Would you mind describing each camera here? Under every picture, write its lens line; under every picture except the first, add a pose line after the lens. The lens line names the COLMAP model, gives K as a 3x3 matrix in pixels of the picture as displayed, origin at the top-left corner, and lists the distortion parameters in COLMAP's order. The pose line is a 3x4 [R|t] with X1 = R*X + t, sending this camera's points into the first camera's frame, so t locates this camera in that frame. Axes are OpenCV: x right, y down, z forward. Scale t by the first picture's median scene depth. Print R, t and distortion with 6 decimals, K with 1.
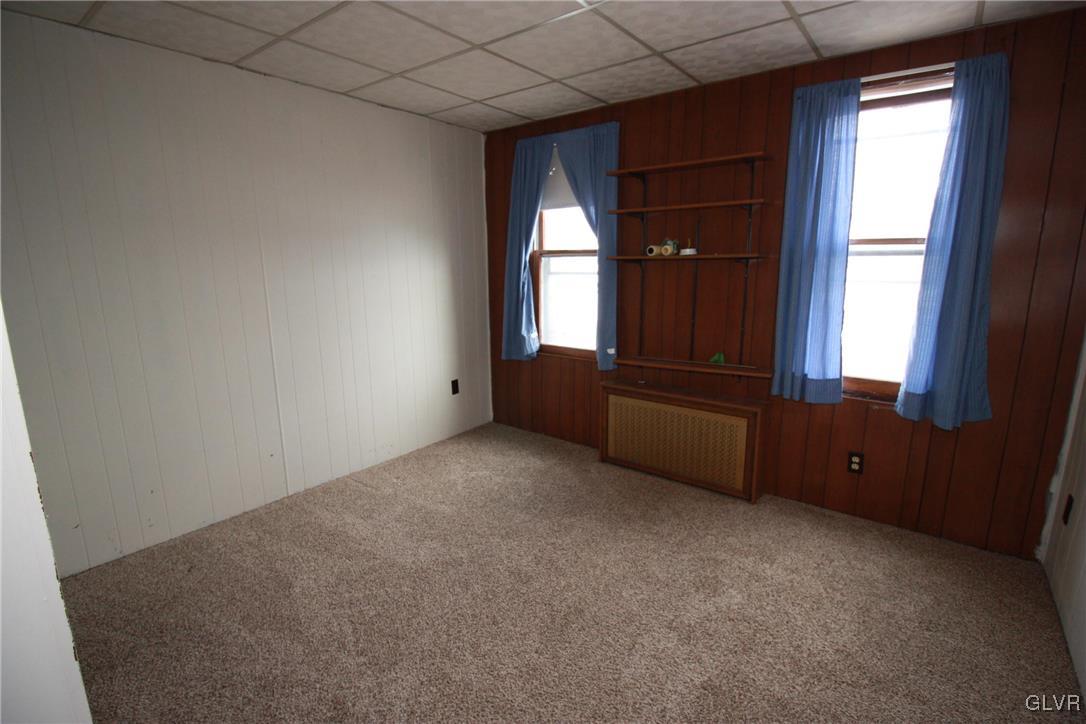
lens RADIAL K [[510.8, 0, 540.1], [0, 510.8, 362.3], [0, 0, 1]] dist [0.003851, -0.014846]
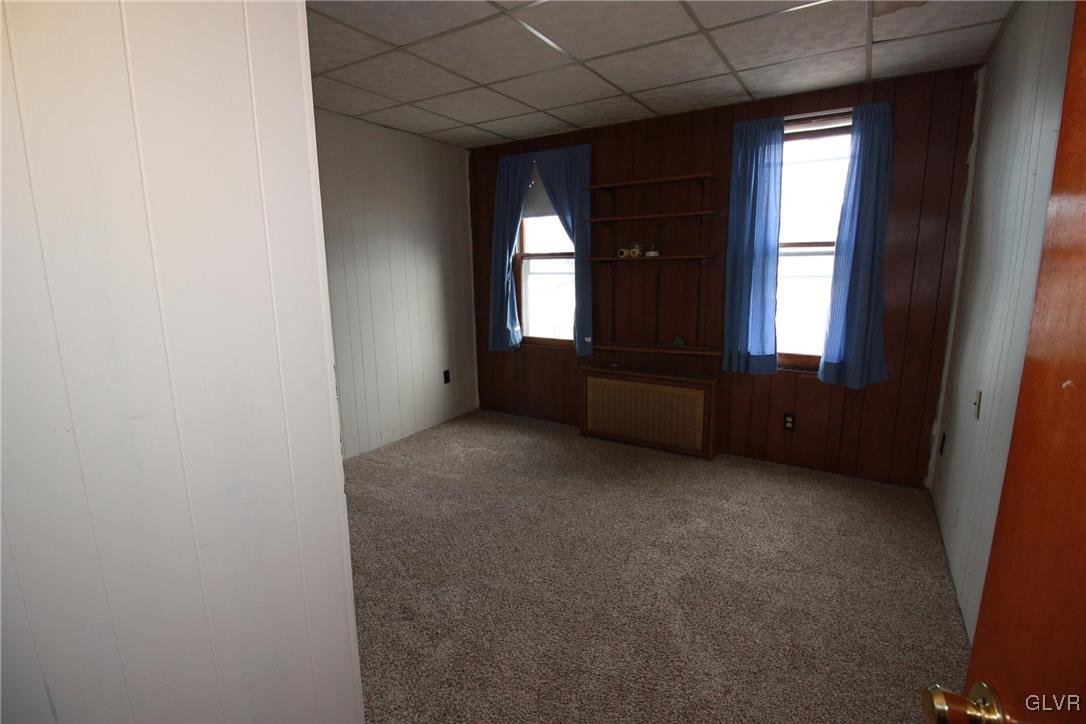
lens RADIAL K [[510.8, 0, 540.1], [0, 510.8, 362.3], [0, 0, 1]] dist [0.003851, -0.014846]
pose [[0.995173, -0.025605, 0.094739, -0.104330], [0.026414, 0.999625, -0.007291, 0.045697], [-0.094516, 0.009759, 0.995475, -0.190381]]
